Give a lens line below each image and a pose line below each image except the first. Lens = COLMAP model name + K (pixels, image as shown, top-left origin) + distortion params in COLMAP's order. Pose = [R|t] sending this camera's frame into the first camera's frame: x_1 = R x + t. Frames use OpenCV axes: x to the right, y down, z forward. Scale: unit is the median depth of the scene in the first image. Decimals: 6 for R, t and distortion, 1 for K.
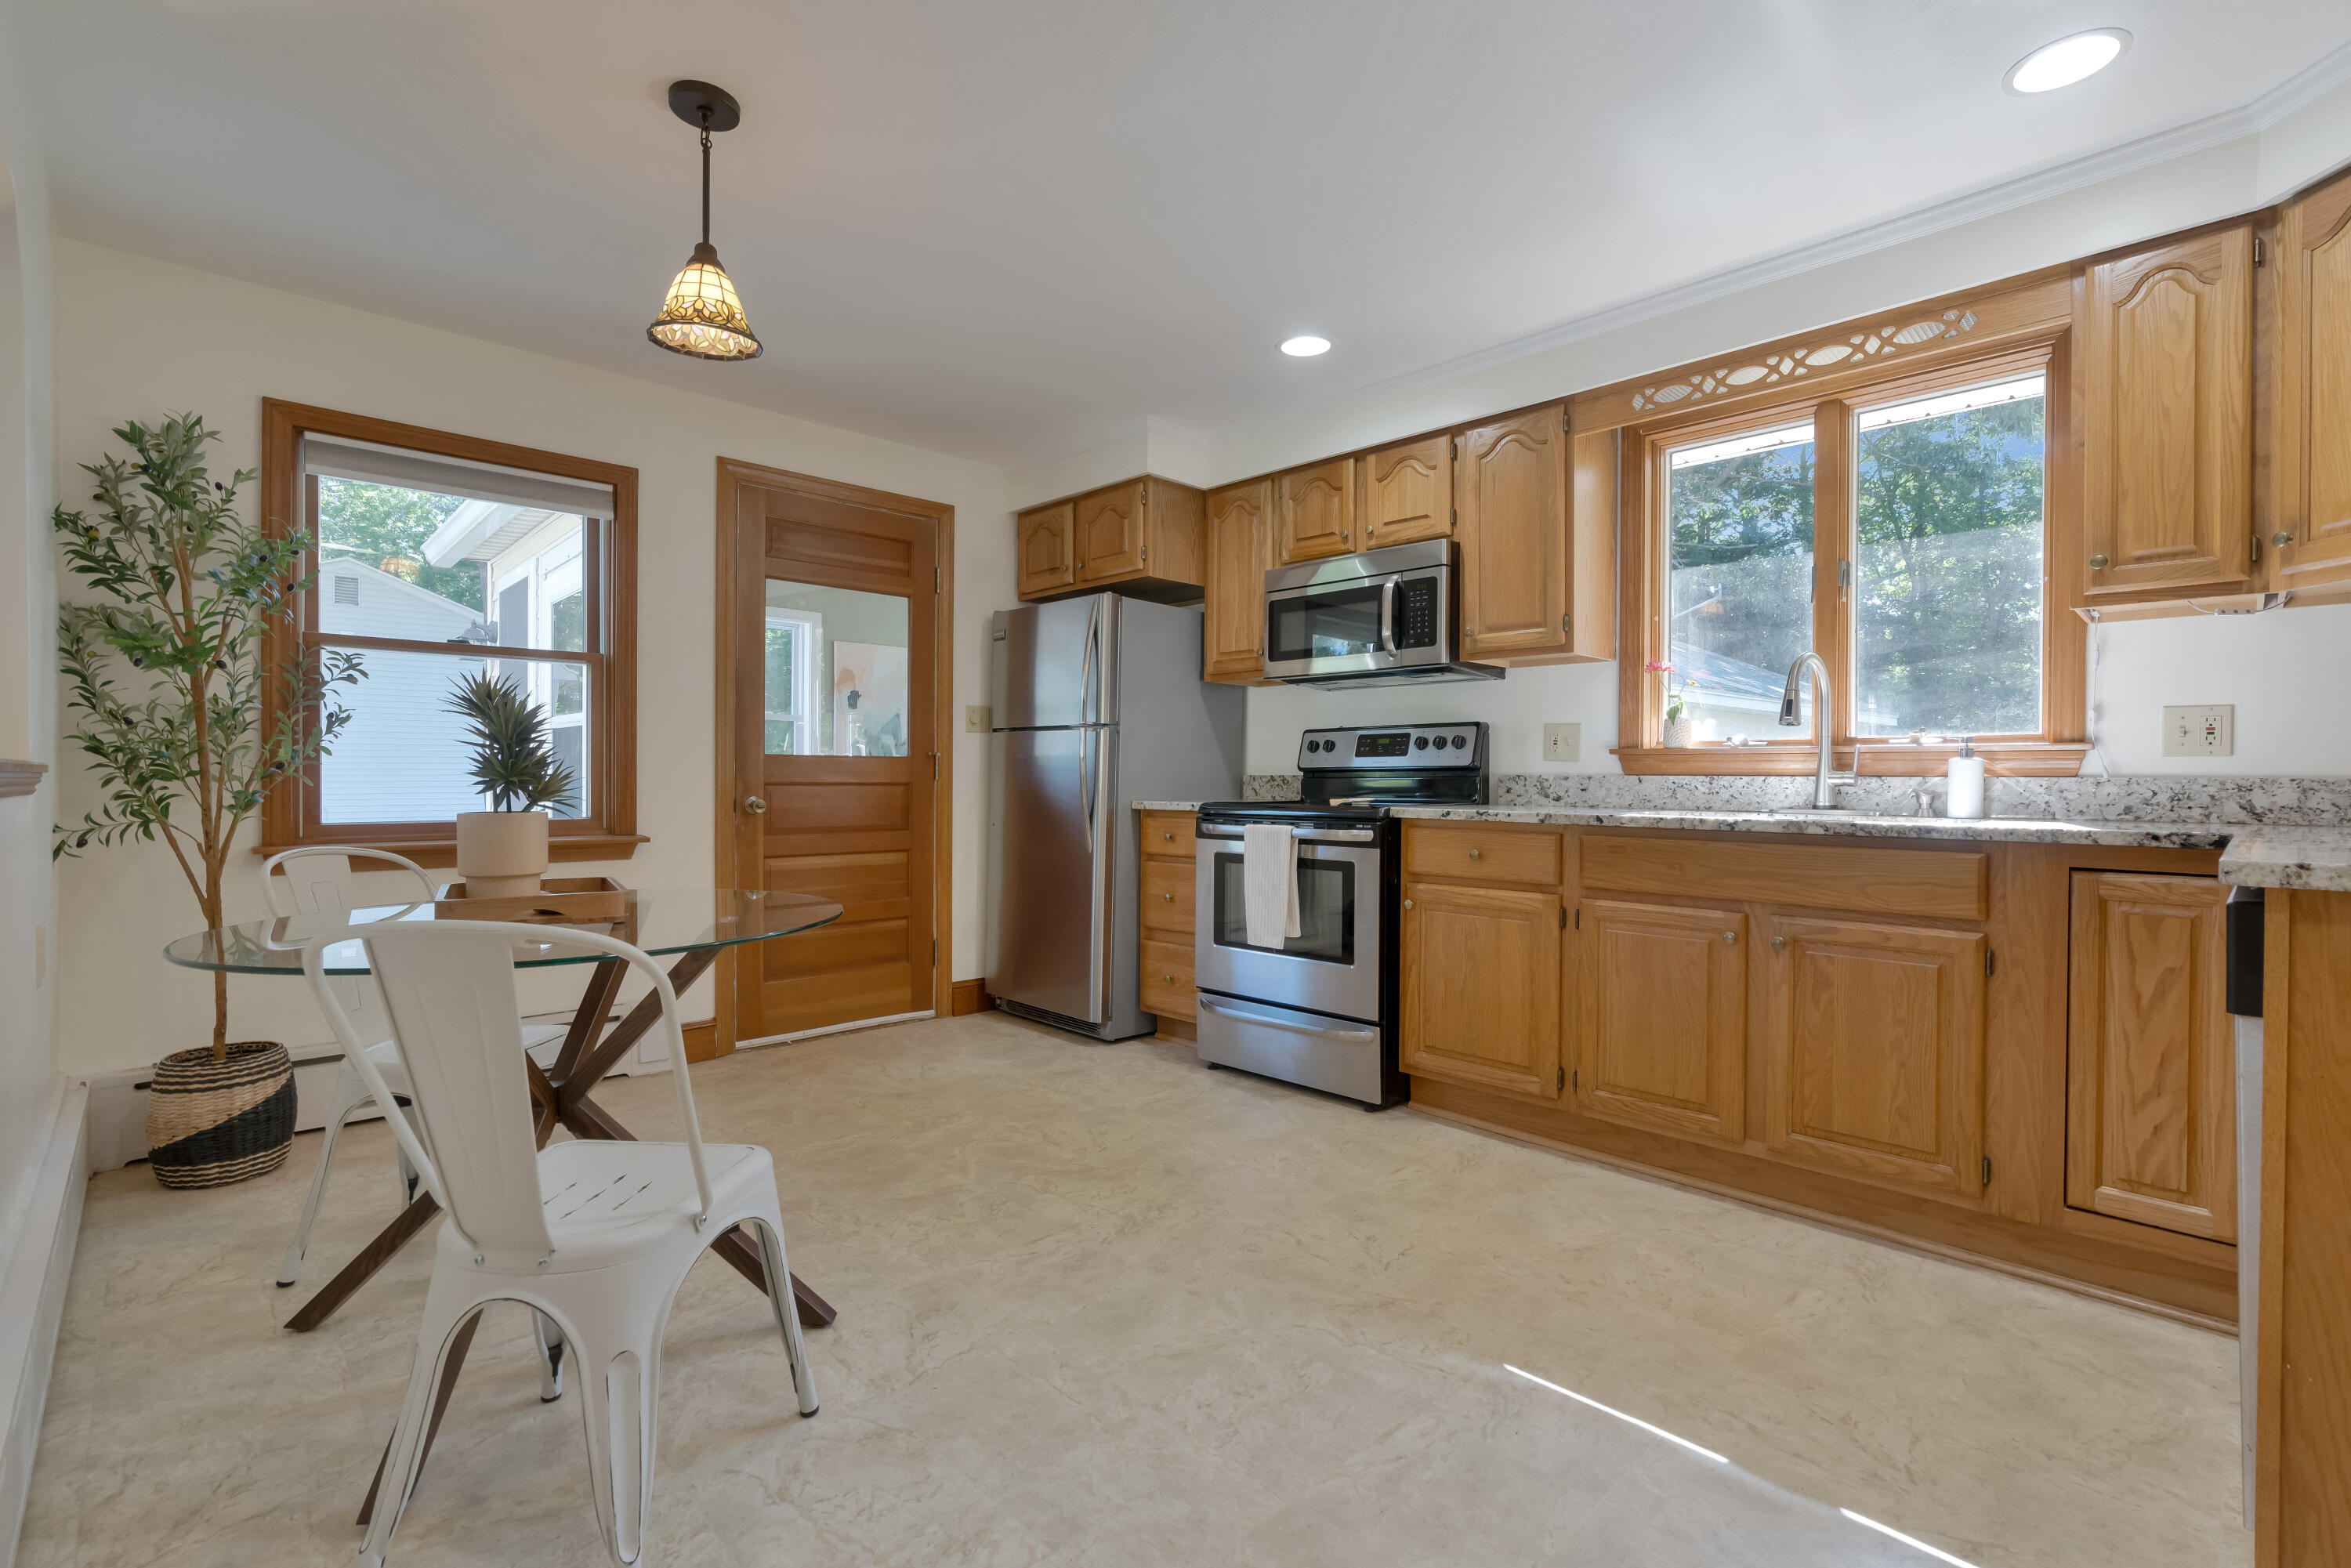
lens RADIAL K [[1051.4, 0, 1175.5], [0, 1051.4, 784.0], [0, 0, 1]] dist [0.000107, 0.000307]
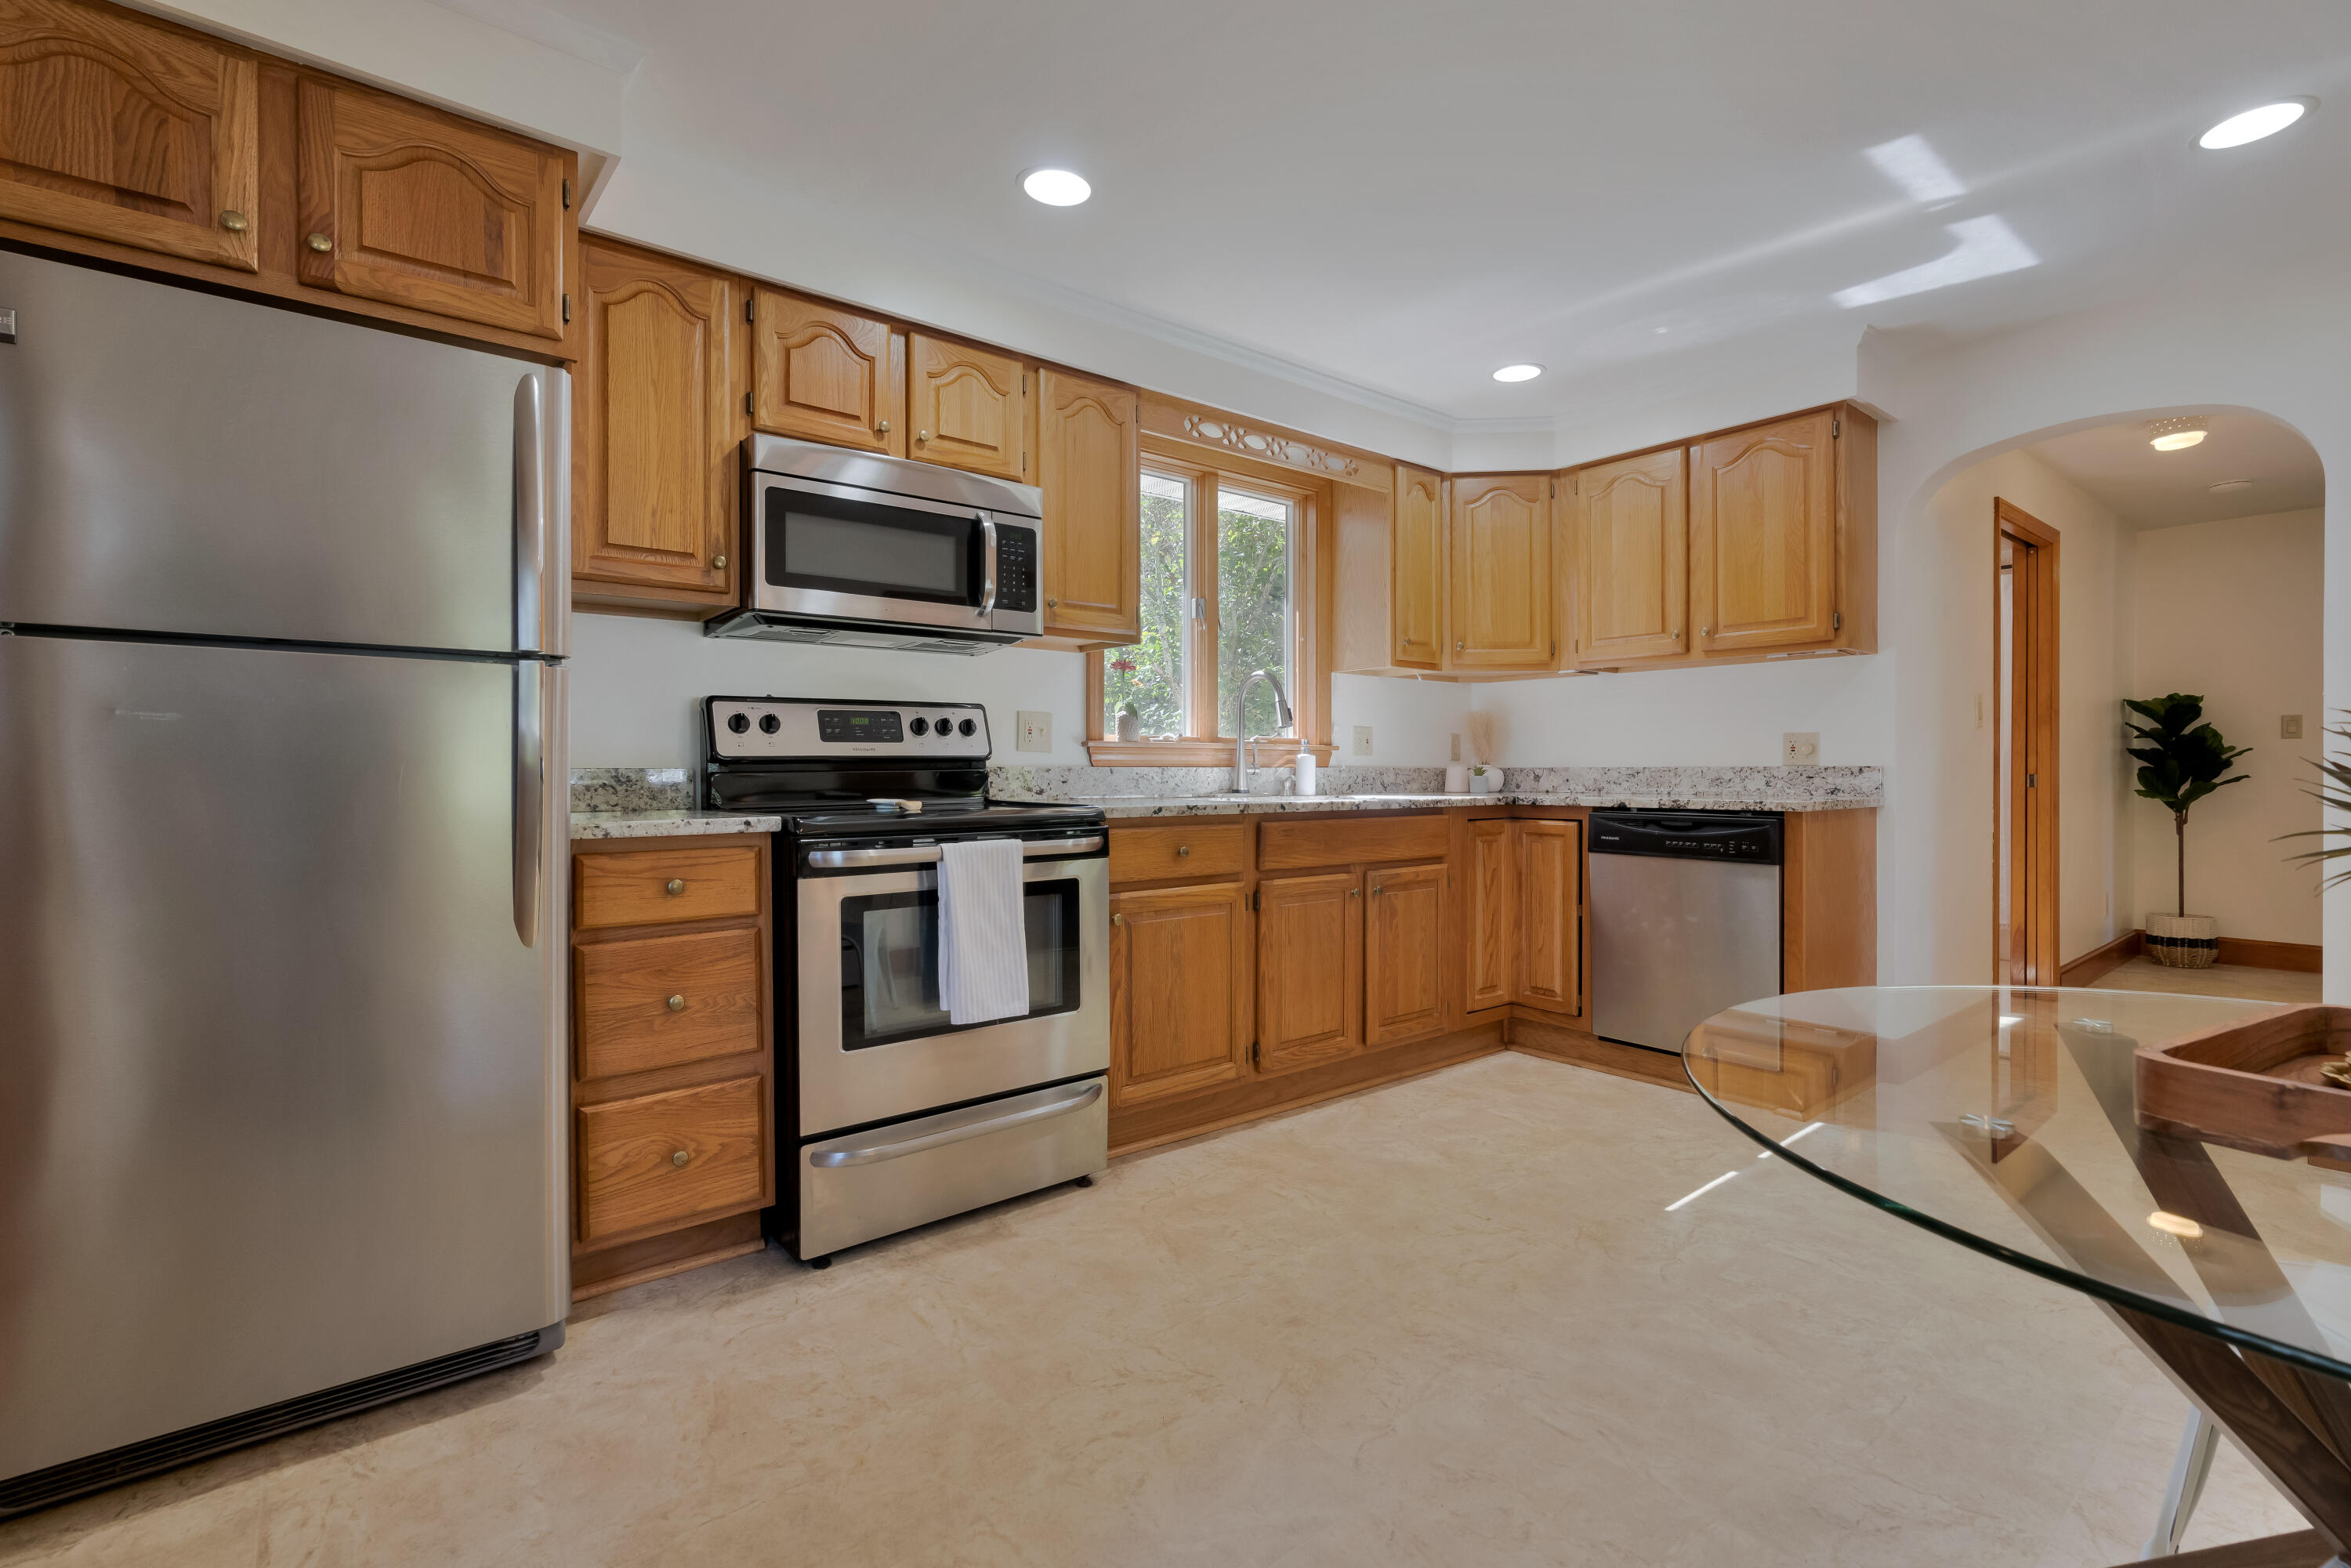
lens RADIAL K [[1065.9, 0, 1175.8], [0, 1065.9, 774.9], [0, 0, 1]] dist [-0.004789, -0.000060]
pose [[0.090186, -0.008518, 0.995889, -0.672023], [0.010971, 0.999911, 0.007558, -0.008776], [-0.995865, 0.010245, 0.090271, 0.930135]]
